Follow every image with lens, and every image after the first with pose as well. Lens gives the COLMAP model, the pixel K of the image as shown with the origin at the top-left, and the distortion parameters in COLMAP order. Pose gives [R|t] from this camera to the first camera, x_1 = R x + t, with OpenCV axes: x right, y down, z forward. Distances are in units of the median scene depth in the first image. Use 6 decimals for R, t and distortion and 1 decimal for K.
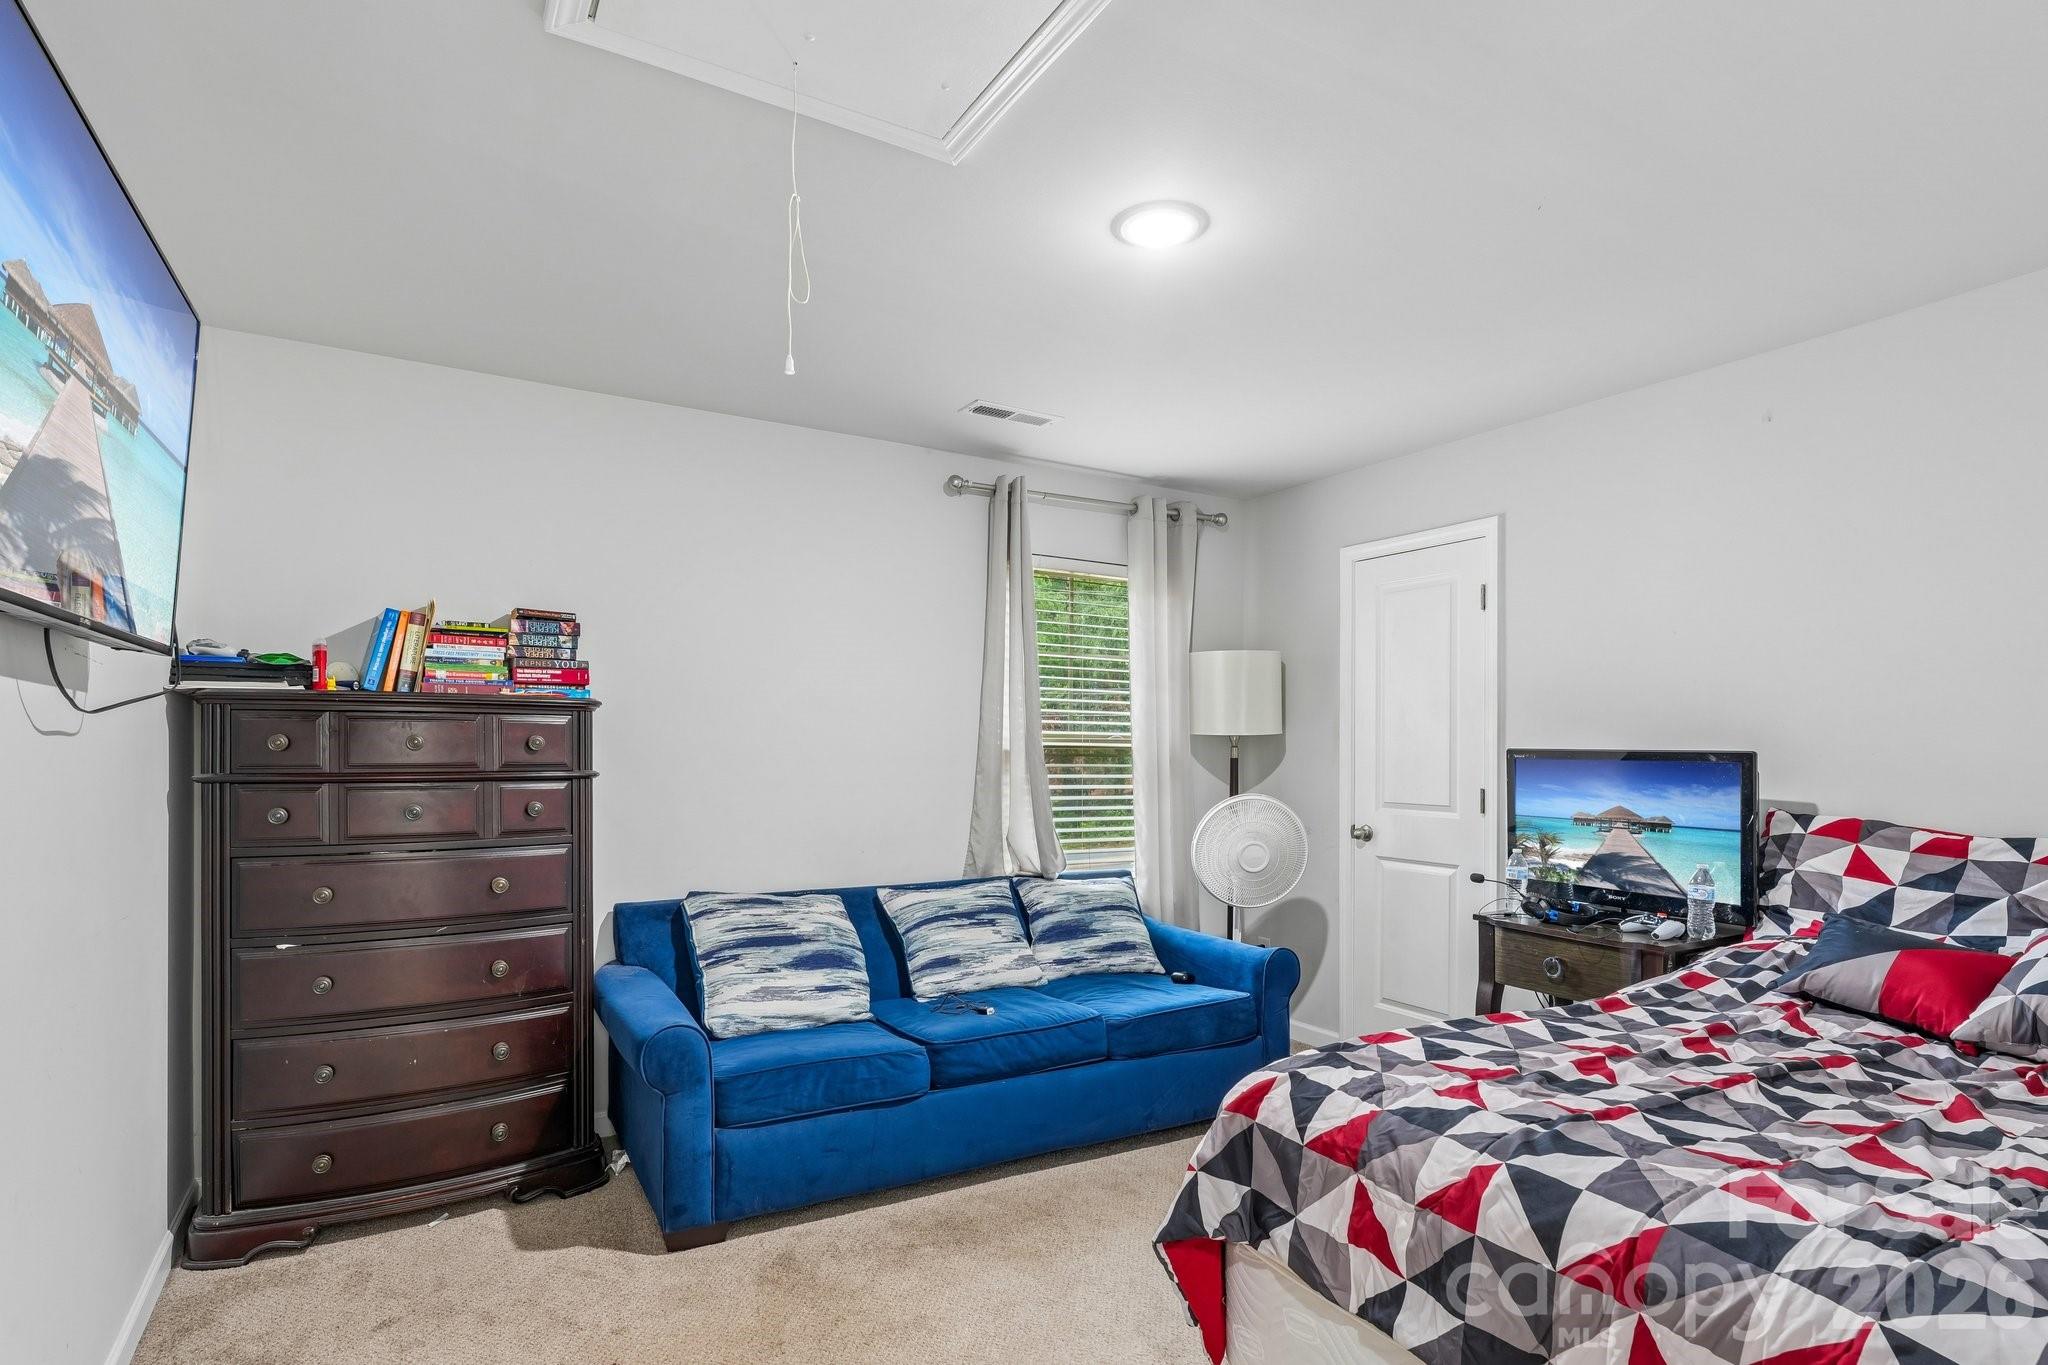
lens RADIAL K [[999.4, 0, 1026.4], [0, 999.4, 758.4], [0, 0, 1]] dist [-0.000901, 0.000309]
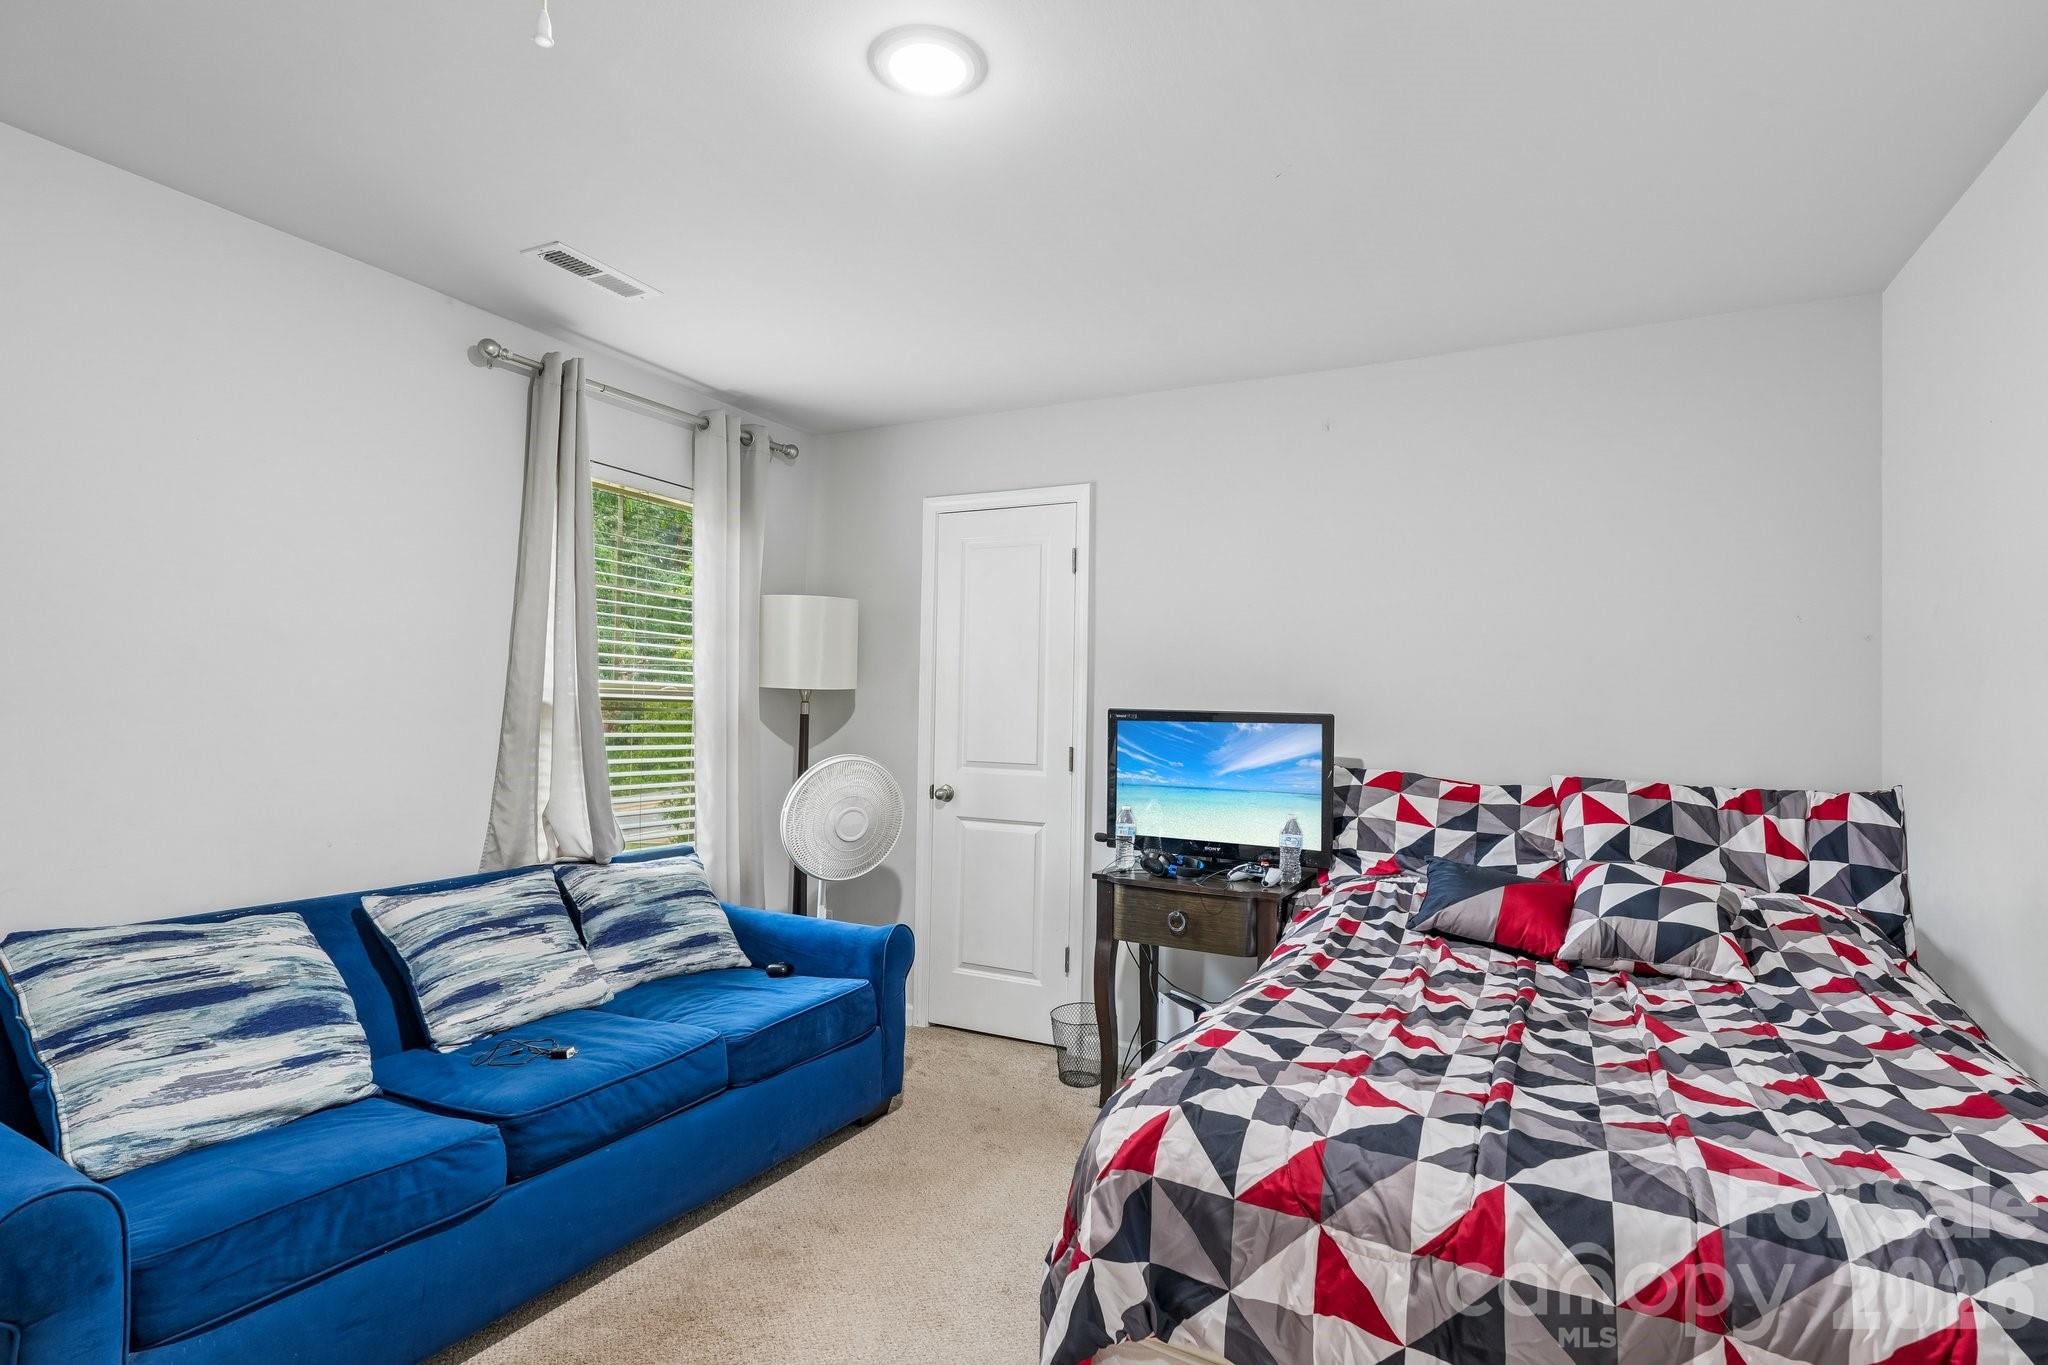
lens RADIAL K [[1013.7, 0, 1069.4], [0, 1013.7, 688.0], [0, 0, 1]] dist [0.000931, 0.000703]
pose [[0.852803, 0.022618, 0.521742, -0.121525], [-0.009569, 0.999571, -0.027692, -0.002042], [-0.522144, 0.018623, 0.852654, 0.156728]]
